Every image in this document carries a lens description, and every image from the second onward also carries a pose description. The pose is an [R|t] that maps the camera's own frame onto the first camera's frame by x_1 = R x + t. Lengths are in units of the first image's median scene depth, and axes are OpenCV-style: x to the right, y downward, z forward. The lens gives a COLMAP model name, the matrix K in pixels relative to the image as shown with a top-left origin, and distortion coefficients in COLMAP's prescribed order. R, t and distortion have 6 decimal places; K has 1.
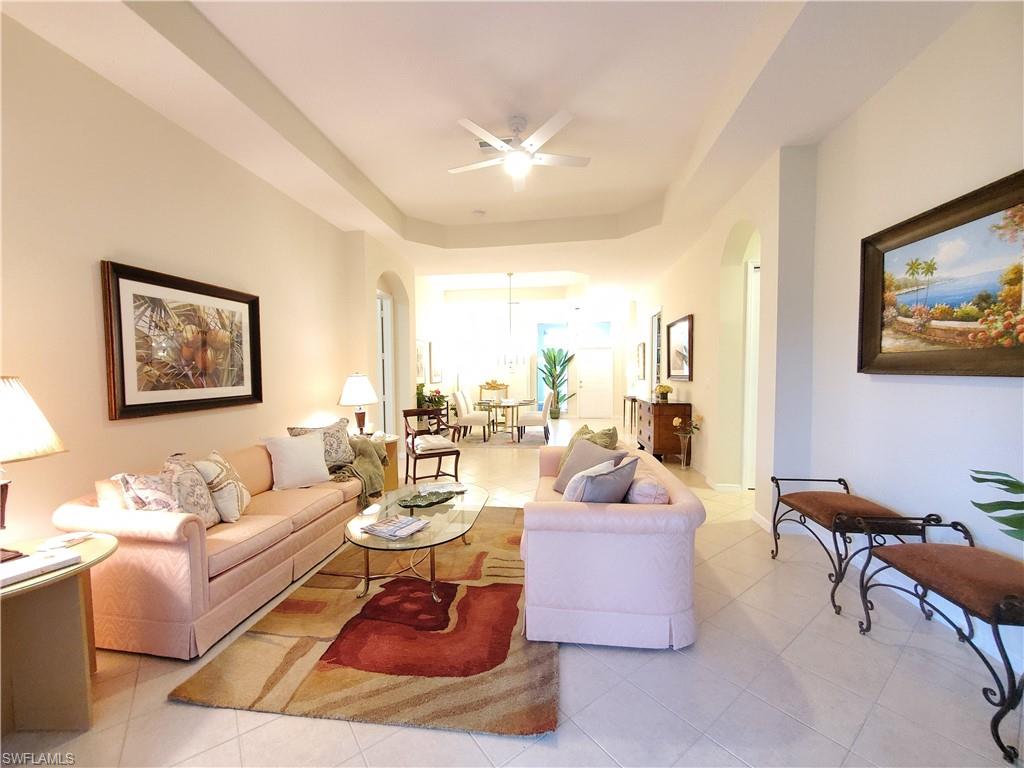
lens RADIAL K [[410.2, 0, 495.1], [0, 410.2, 389.1], [0, 0, 1]] dist [0.008596, -0.001702]
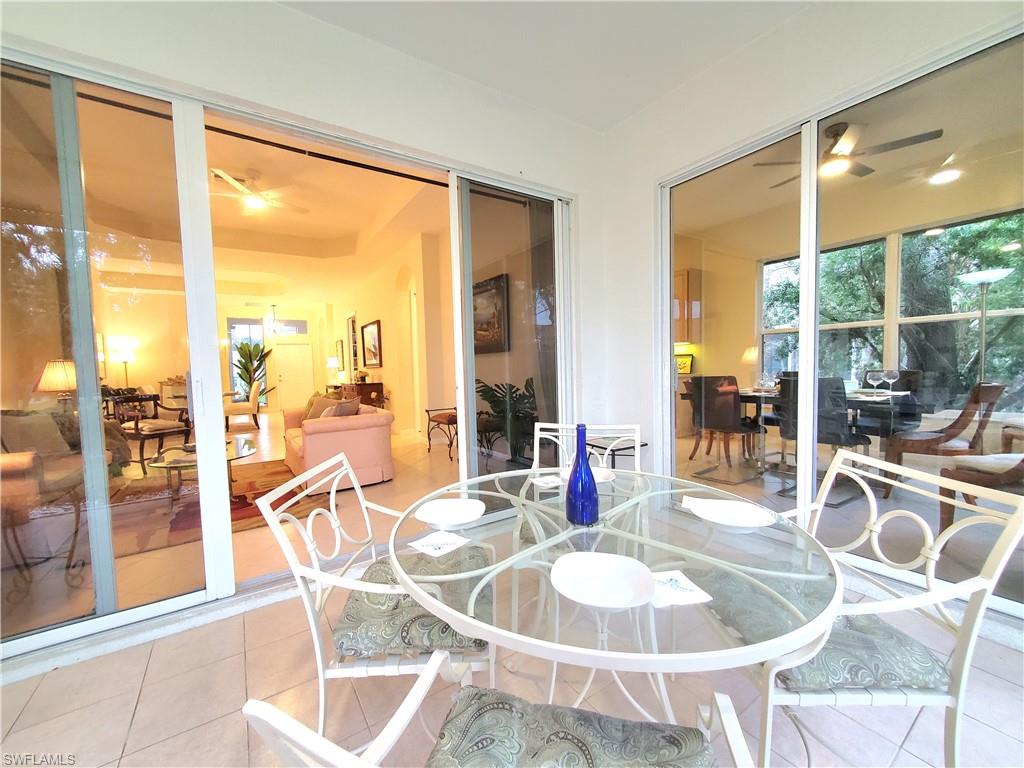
lens RADIAL K [[410.2, 0, 509.6], [0, 410.2, 388.2], [0, 0, 1]] dist [0.008596, -0.001702]
pose [[0.727118, -0.050475, 0.684654, -0.384121], [0.052981, 0.998445, 0.017341, 0.116596], [-0.684465, 0.023665, 0.728662, -0.734392]]
